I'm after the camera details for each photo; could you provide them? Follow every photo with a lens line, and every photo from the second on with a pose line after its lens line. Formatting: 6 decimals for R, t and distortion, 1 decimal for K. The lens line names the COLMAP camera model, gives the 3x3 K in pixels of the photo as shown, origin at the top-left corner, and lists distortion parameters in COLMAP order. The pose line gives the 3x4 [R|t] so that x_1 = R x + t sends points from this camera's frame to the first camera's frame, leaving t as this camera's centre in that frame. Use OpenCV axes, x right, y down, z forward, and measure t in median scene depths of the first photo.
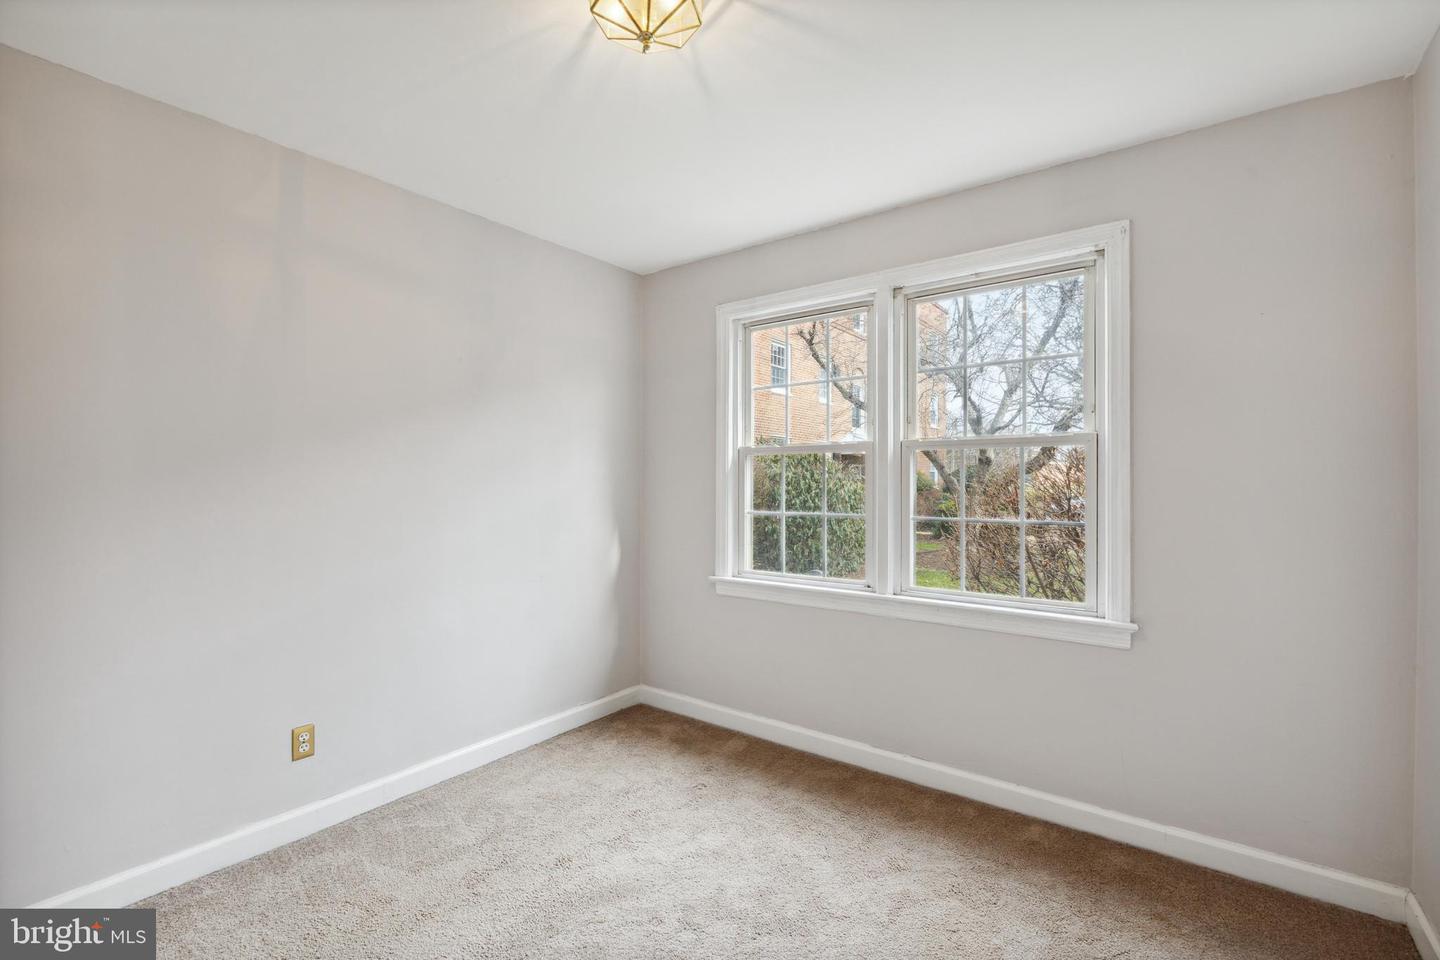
lens RADIAL K [[635.1, 0, 723.0], [0, 635.1, 482.9], [0, 0, 1]] dist [0.001734, 0.000221]
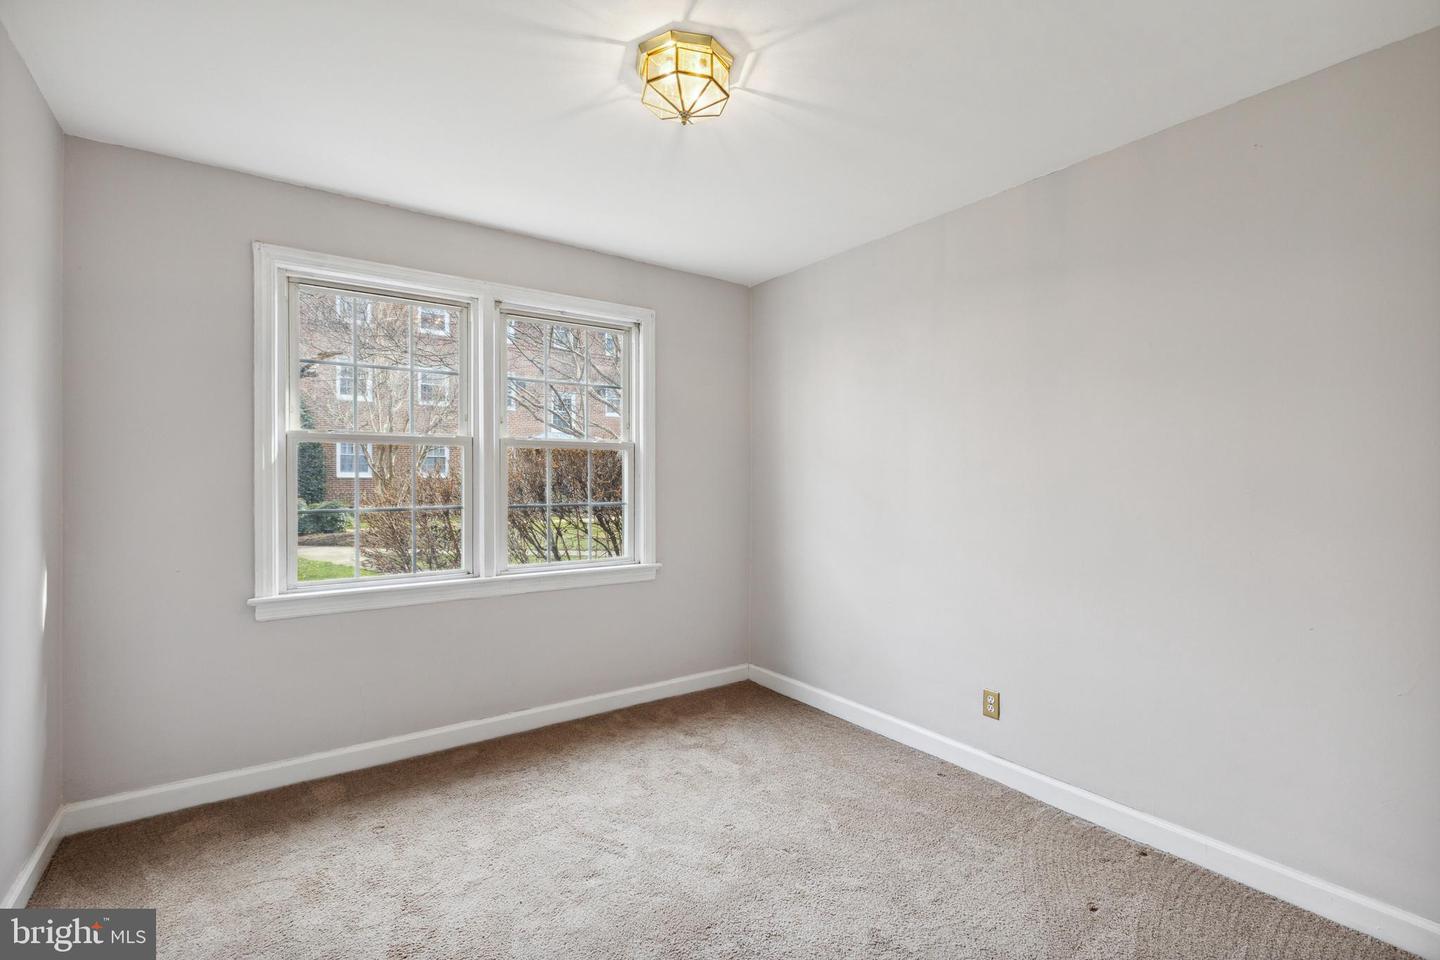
lens RADIAL K [[622.7, 0, 720.0], [0, 622.7, 480.0], [0, 0, 1]] dist [-0.000307, -0.000043]
pose [[0.314410, -0.005171, 0.949273, -0.637446], [-0.000270, 0.999985, 0.005536, 0.001956], [-0.949287, -0.001997, 0.314404, 0.279997]]
